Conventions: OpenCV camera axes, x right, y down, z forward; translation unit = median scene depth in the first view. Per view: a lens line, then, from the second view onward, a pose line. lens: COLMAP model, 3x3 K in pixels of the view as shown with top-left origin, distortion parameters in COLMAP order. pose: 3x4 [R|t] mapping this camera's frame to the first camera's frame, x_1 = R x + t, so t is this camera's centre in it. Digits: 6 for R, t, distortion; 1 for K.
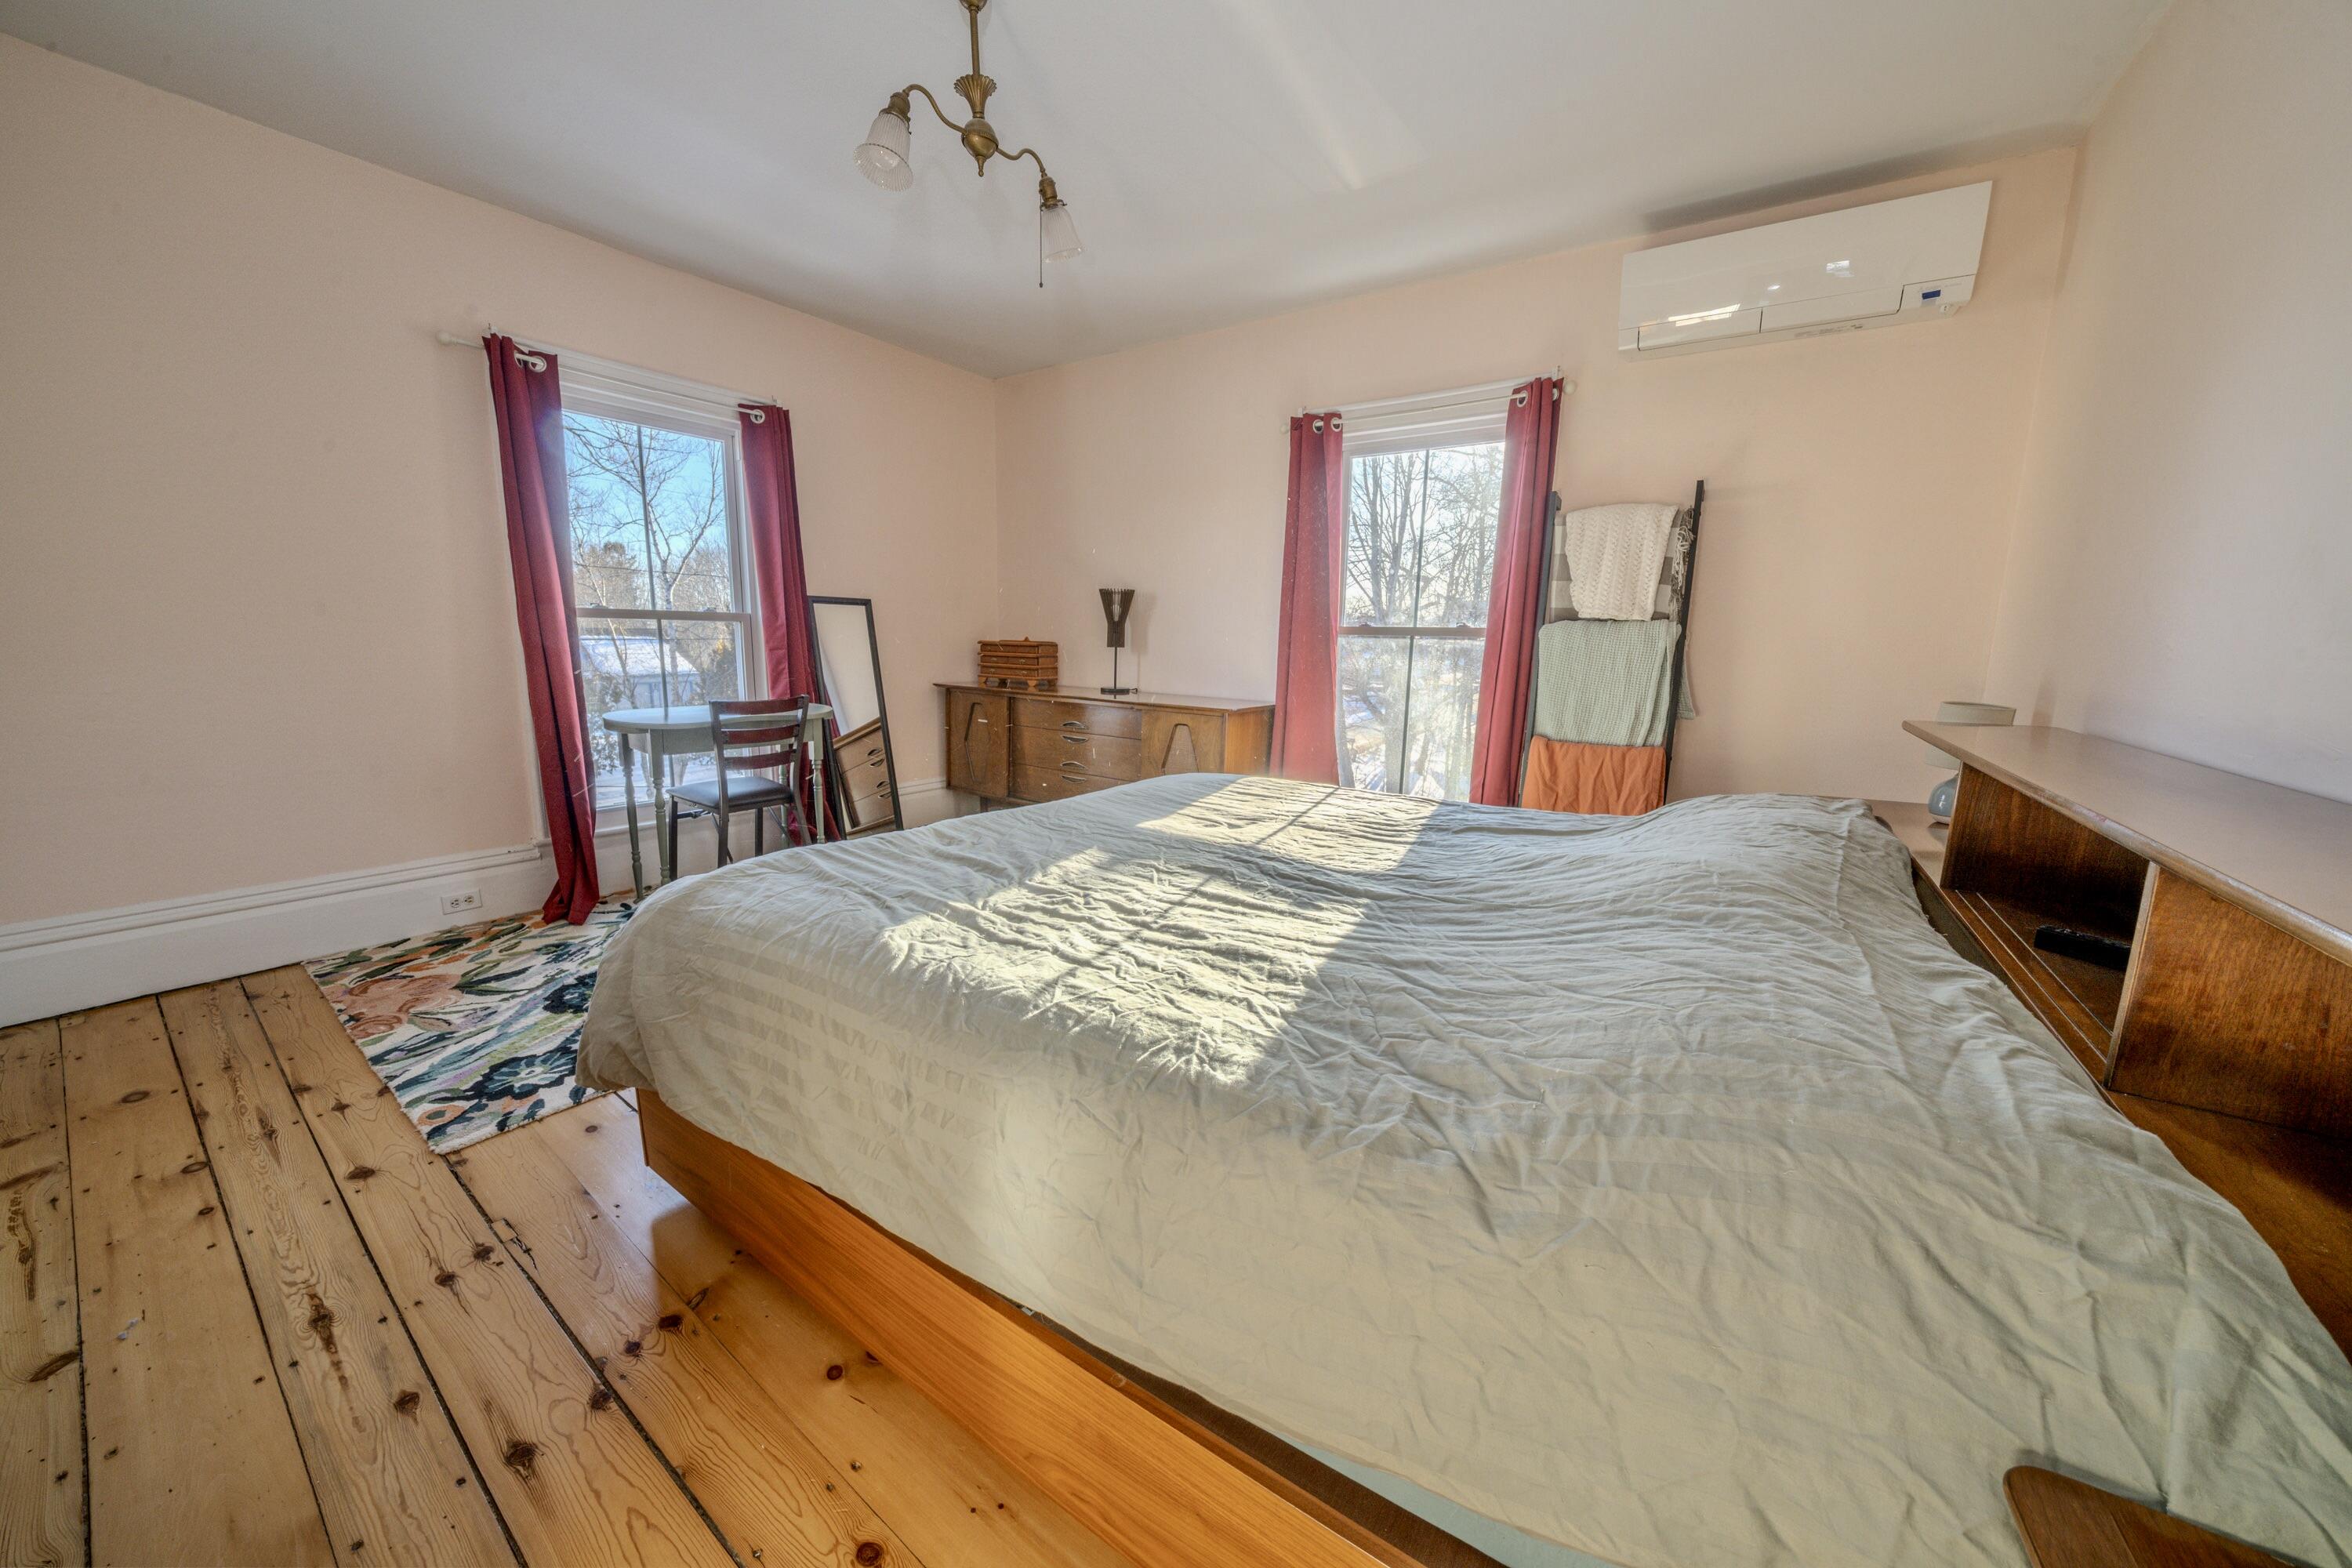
lens RADIAL K [[789.3, 0, 1182.7], [0, 789.3, 791.8], [0, 0, 1]] dist [-0.013819, 0.000001]
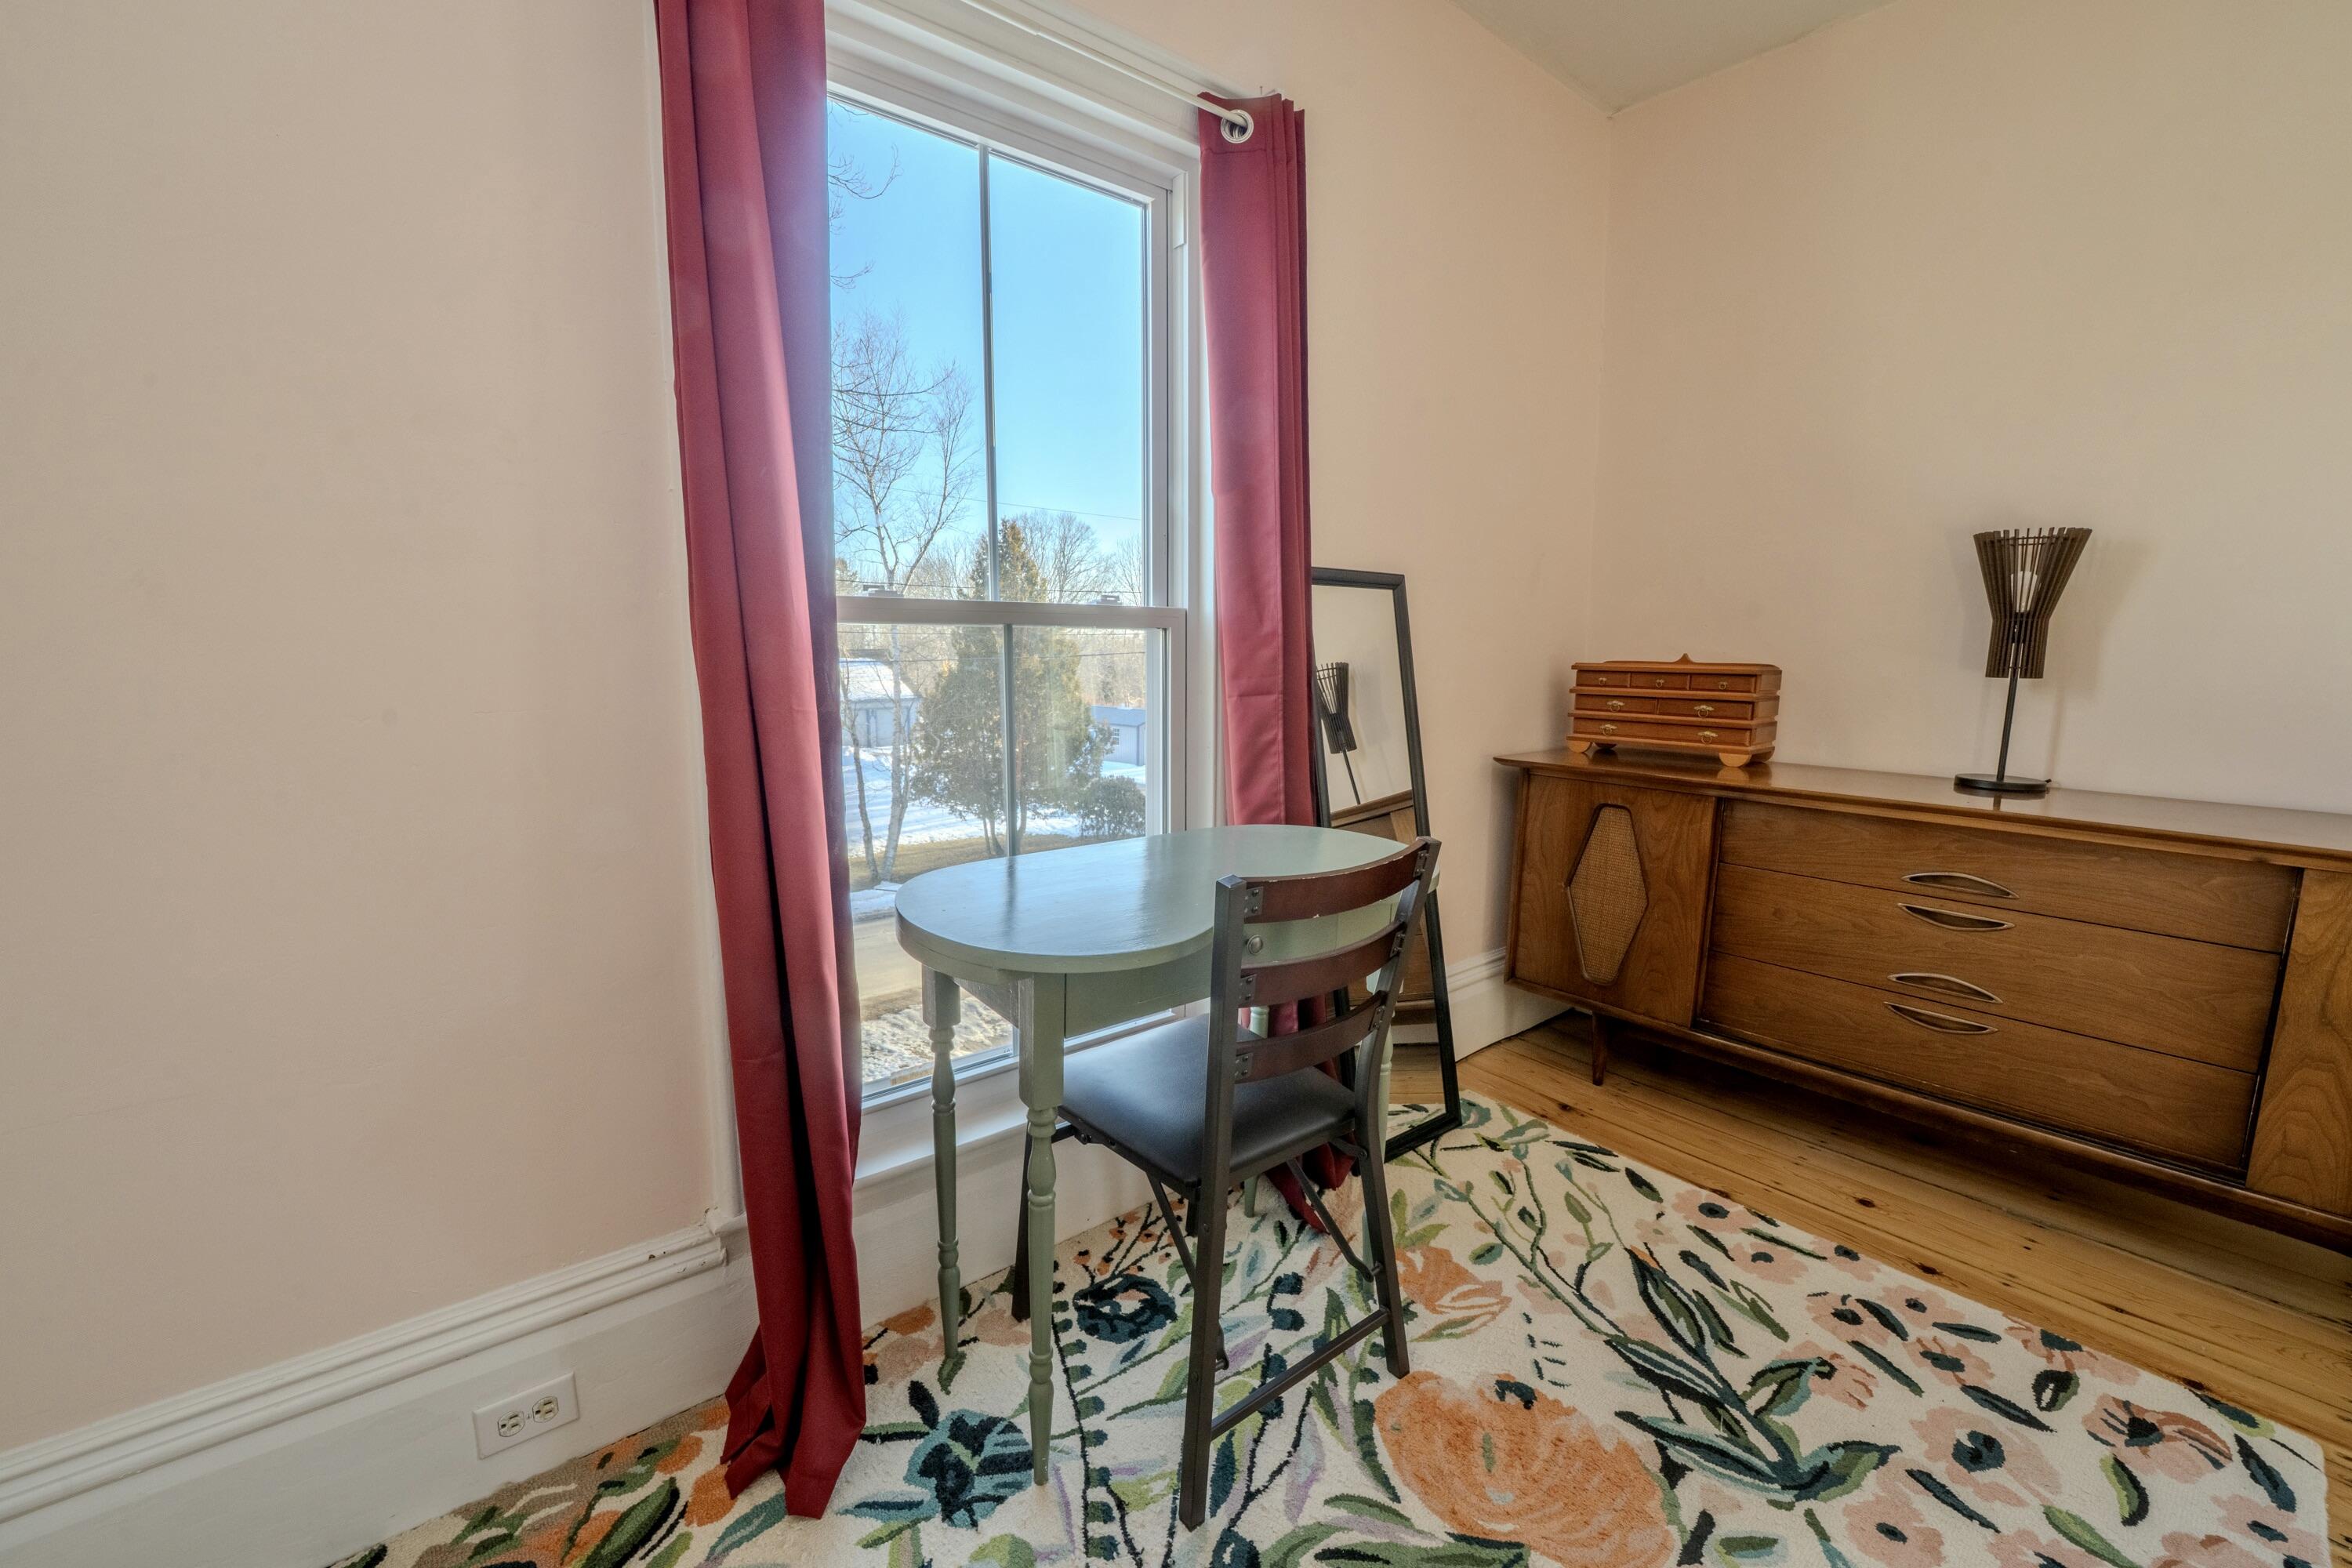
lens RADIAL K [[818.4, 0, 1161.2], [0, 818.4, 781.3], [0, 0, 1]] dist [-0.017854, 0.000086]
pose [[0.973348, 0.017342, -0.228678, -0.443498], [-0.025410, 0.999153, -0.032381, -0.115471], [0.227923, 0.037328, 0.972963, 0.550664]]
